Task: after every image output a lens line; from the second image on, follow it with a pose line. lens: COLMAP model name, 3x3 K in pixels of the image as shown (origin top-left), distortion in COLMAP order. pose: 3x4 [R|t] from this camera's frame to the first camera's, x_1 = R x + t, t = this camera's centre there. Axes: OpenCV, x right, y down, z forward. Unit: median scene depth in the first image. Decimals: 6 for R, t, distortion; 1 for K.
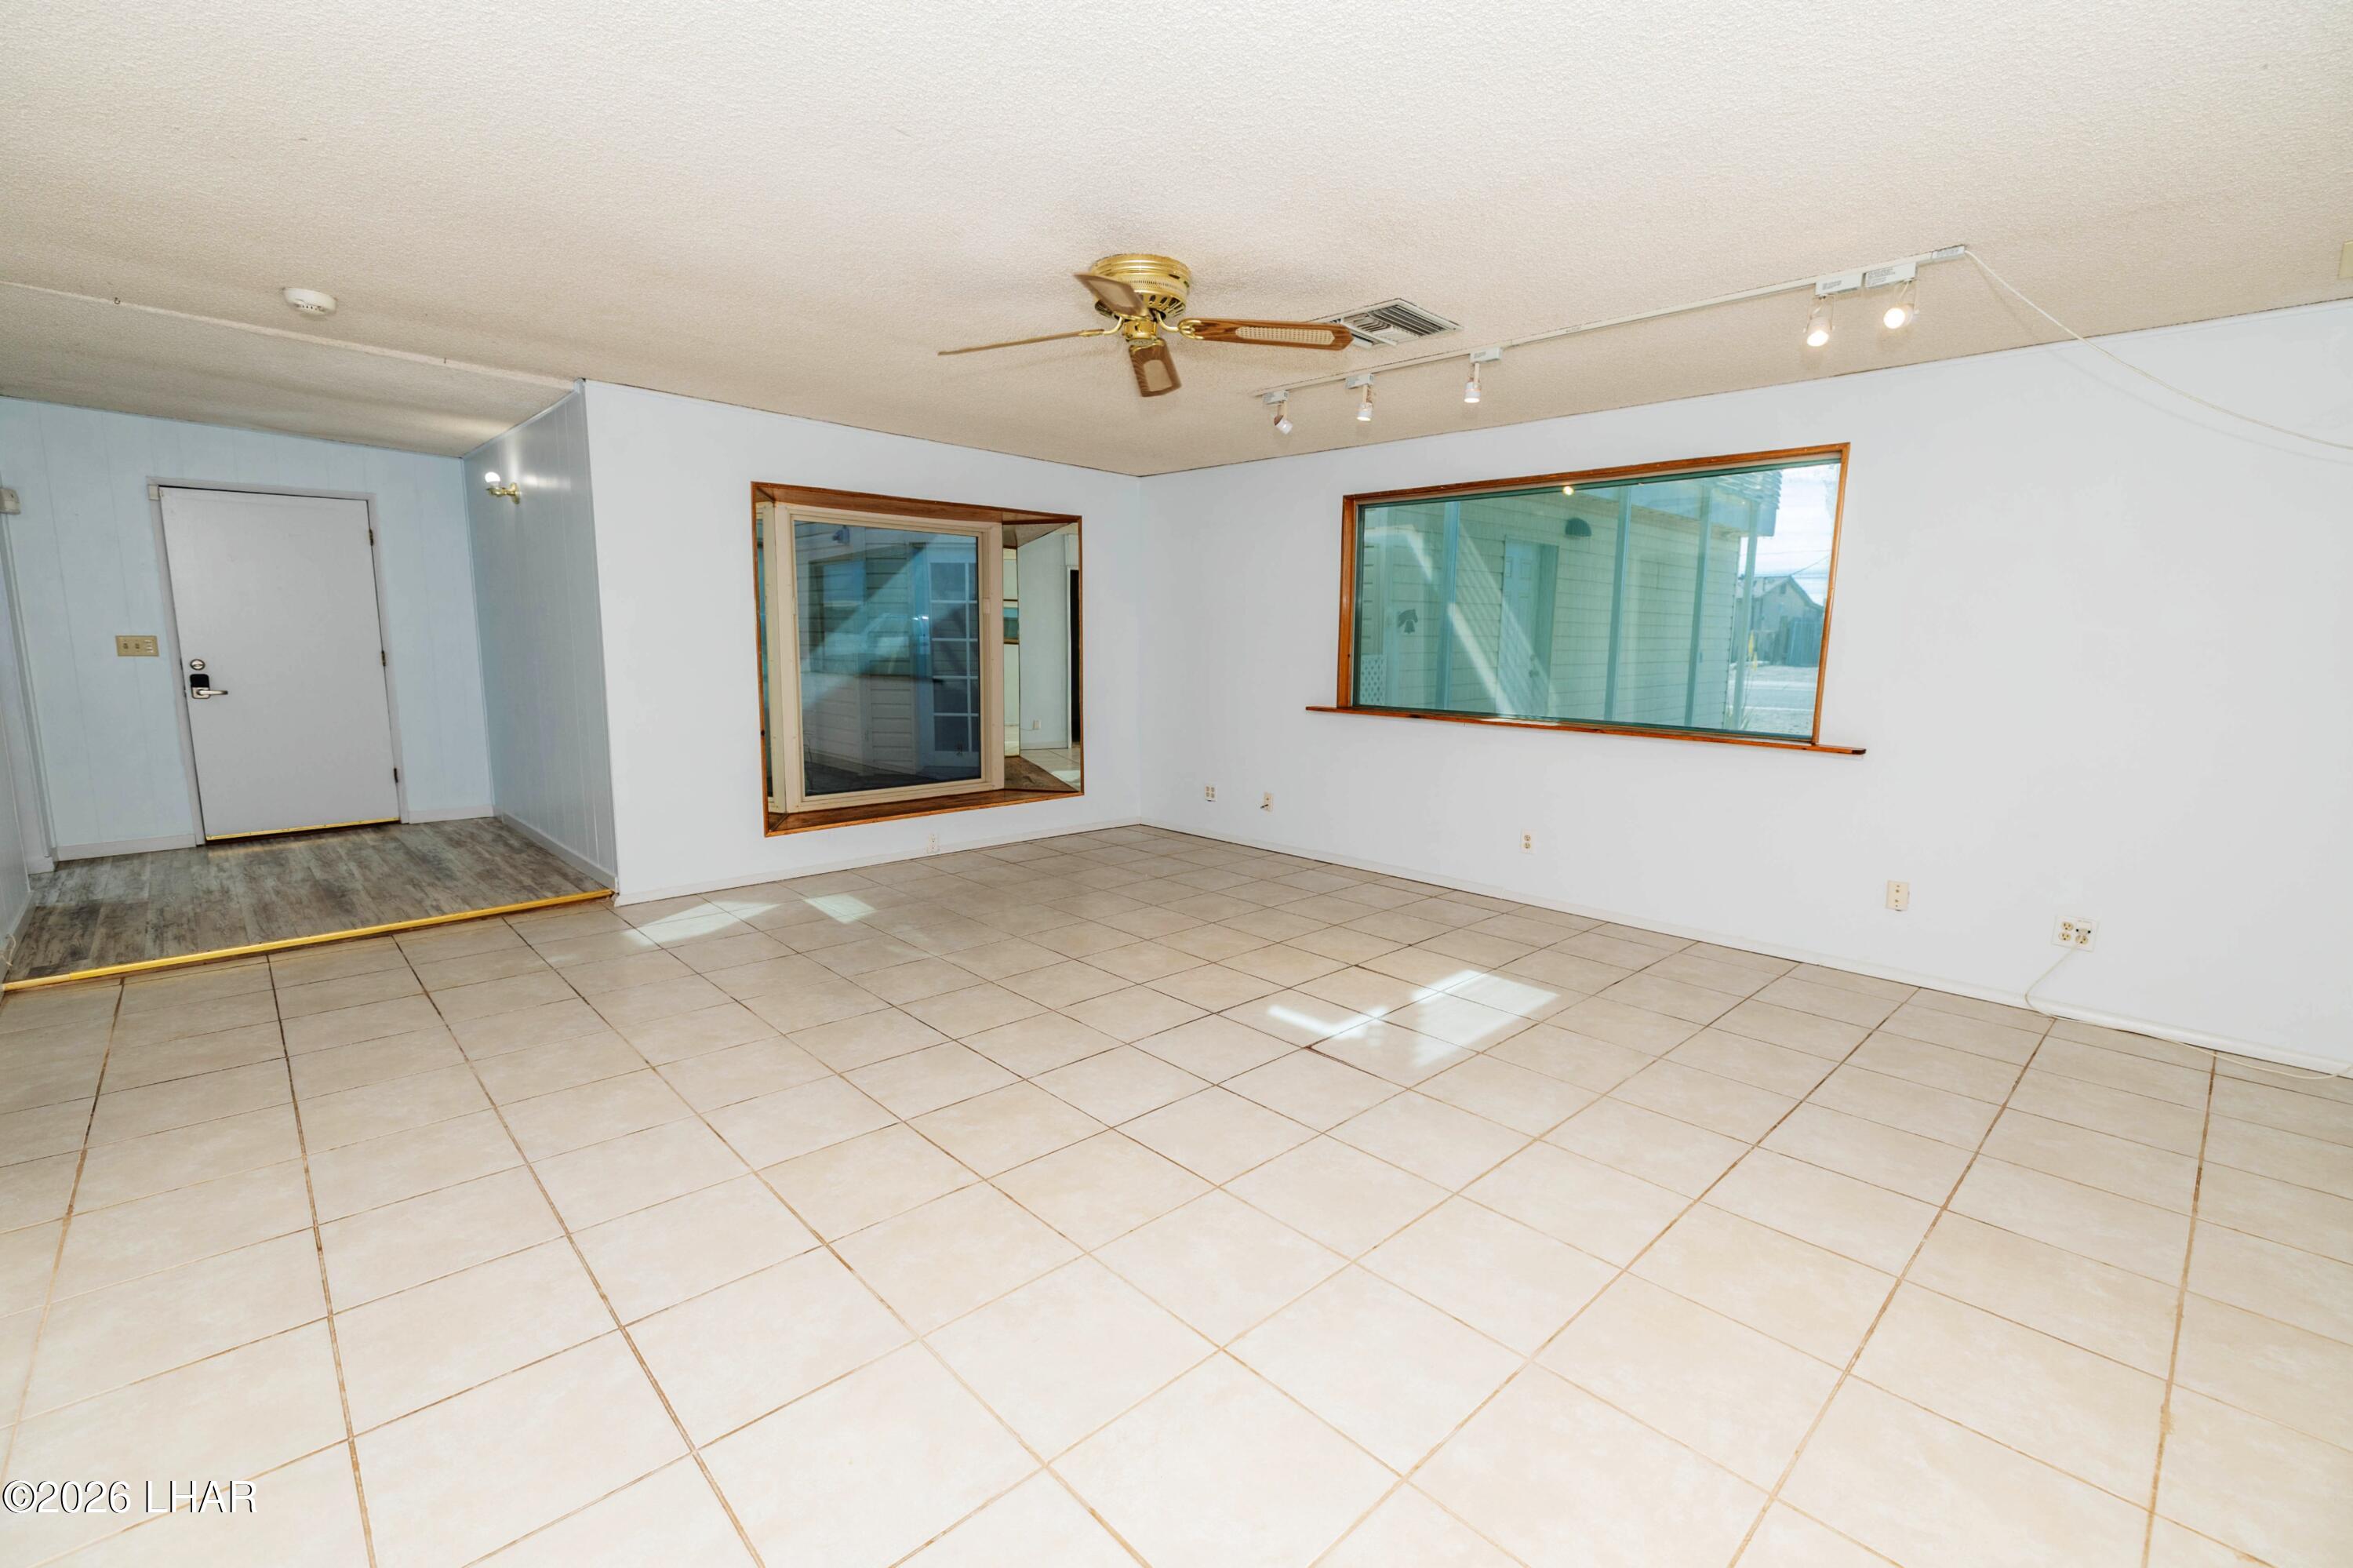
lens RADIAL K [[999.4, 0, 1169.3], [0, 999.4, 785.1], [0, 0, 1]] dist [0.002246, 0.000123]
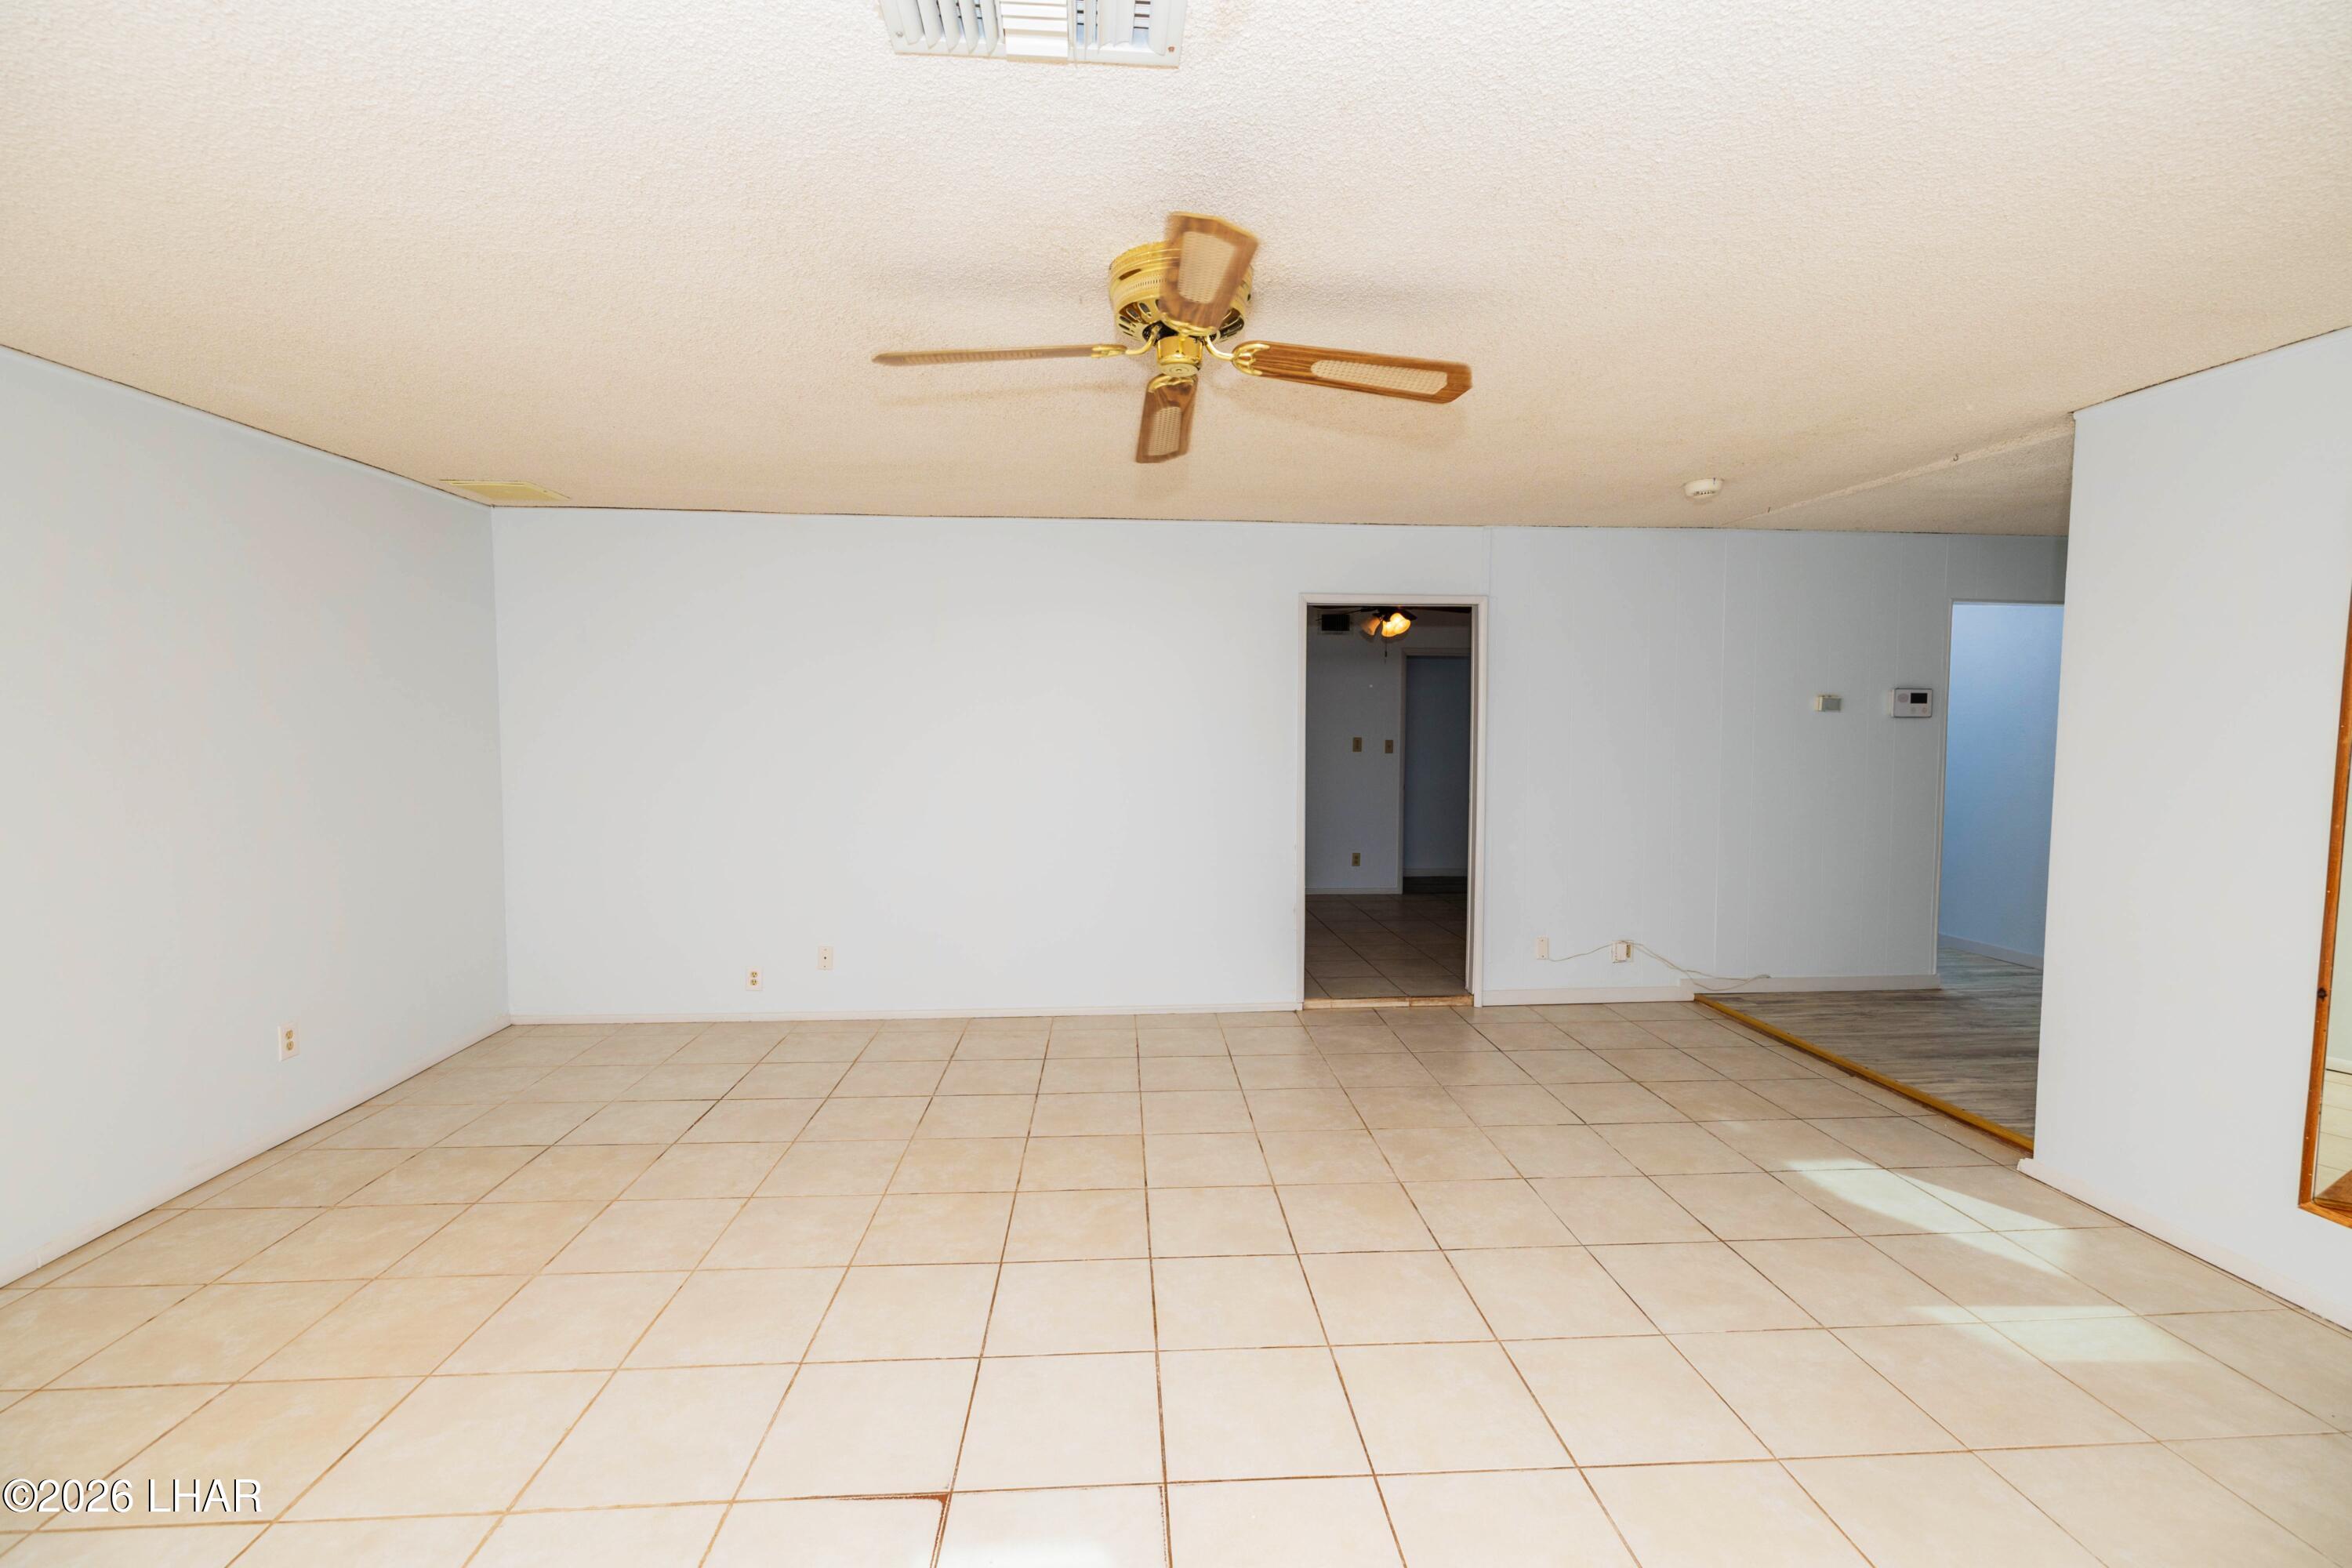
lens RADIAL K [[998.9, 0, 1179.2], [0, 998.9, 774.8], [0, 0, 1]] dist [0.002246, 0.000123]
pose [[-0.630044, 0.025713, -0.776134, 0.380138], [-0.126365, 0.982736, 0.135137, -0.187322], [0.766209, 0.183219, -0.615917, 1.069581]]
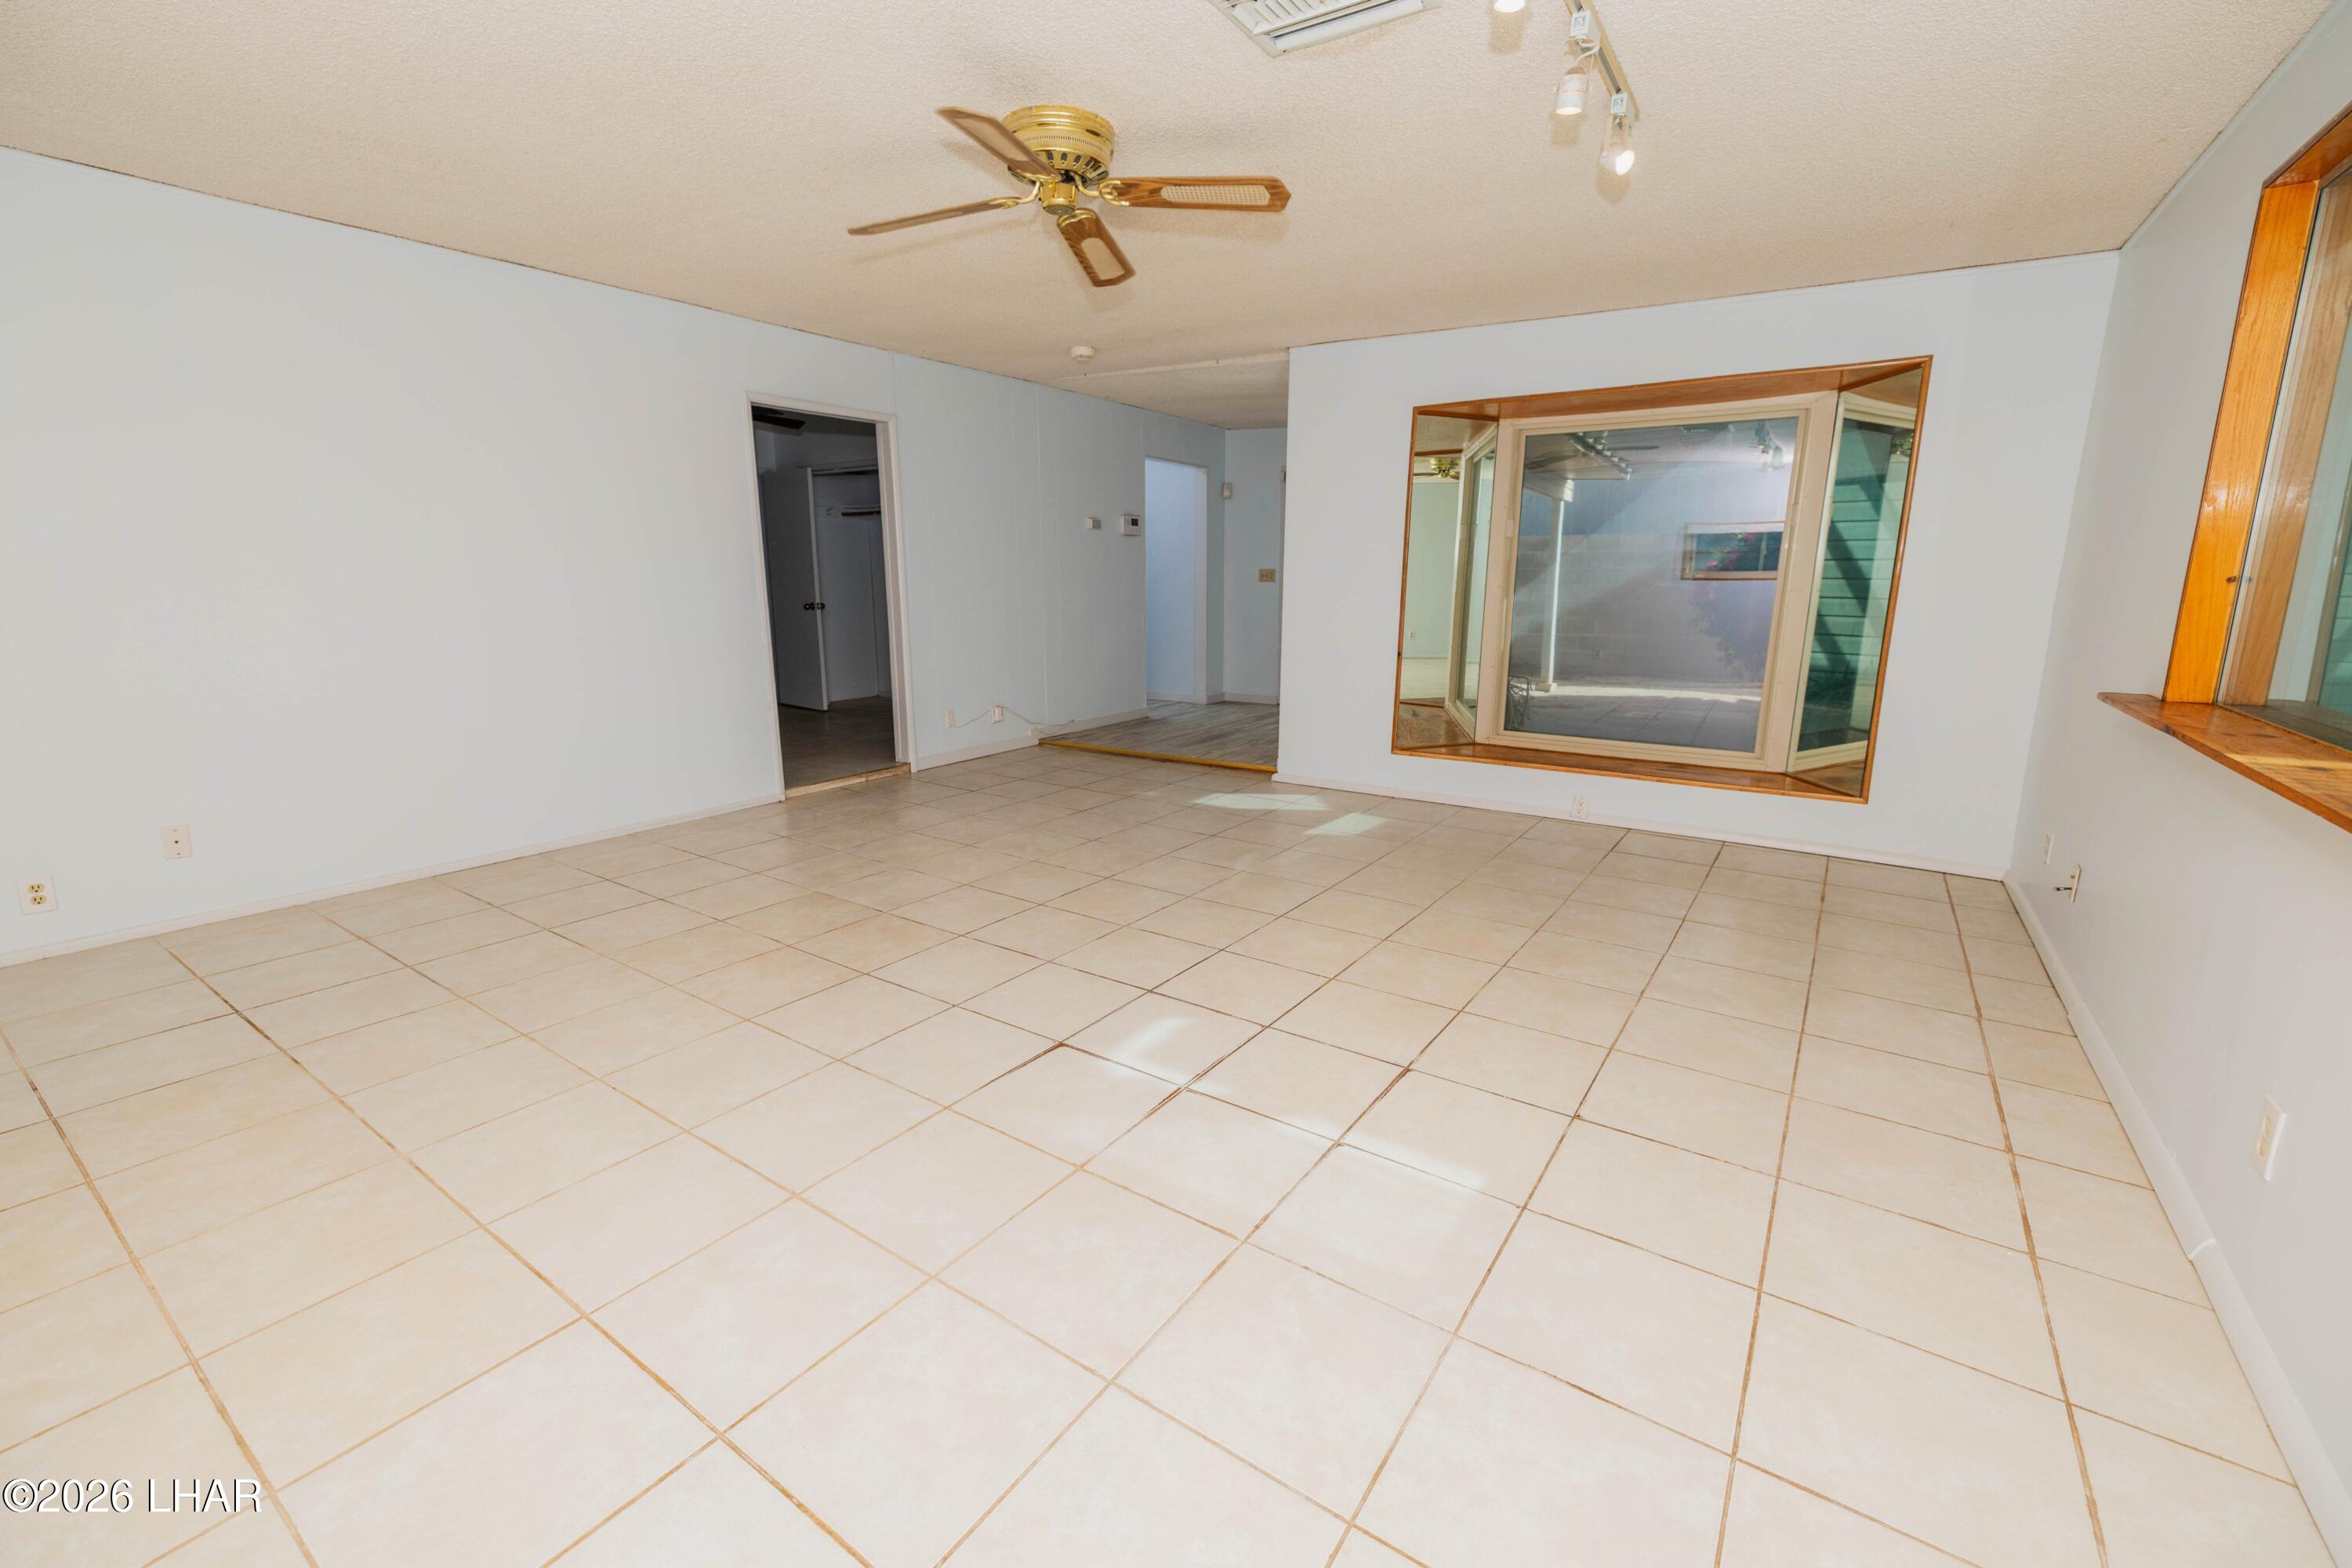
lens RADIAL K [[982.2, 0, 1180.9], [0, 982.2, 786.5], [0, 0, 1]] dist [0.000076, 0.000154]
pose [[0.222029, 0.197669, -0.954793, 0.683882], [-0.144652, 0.975077, 0.168230, -0.071079], [0.964250, 0.100761, 0.245089, 0.678044]]
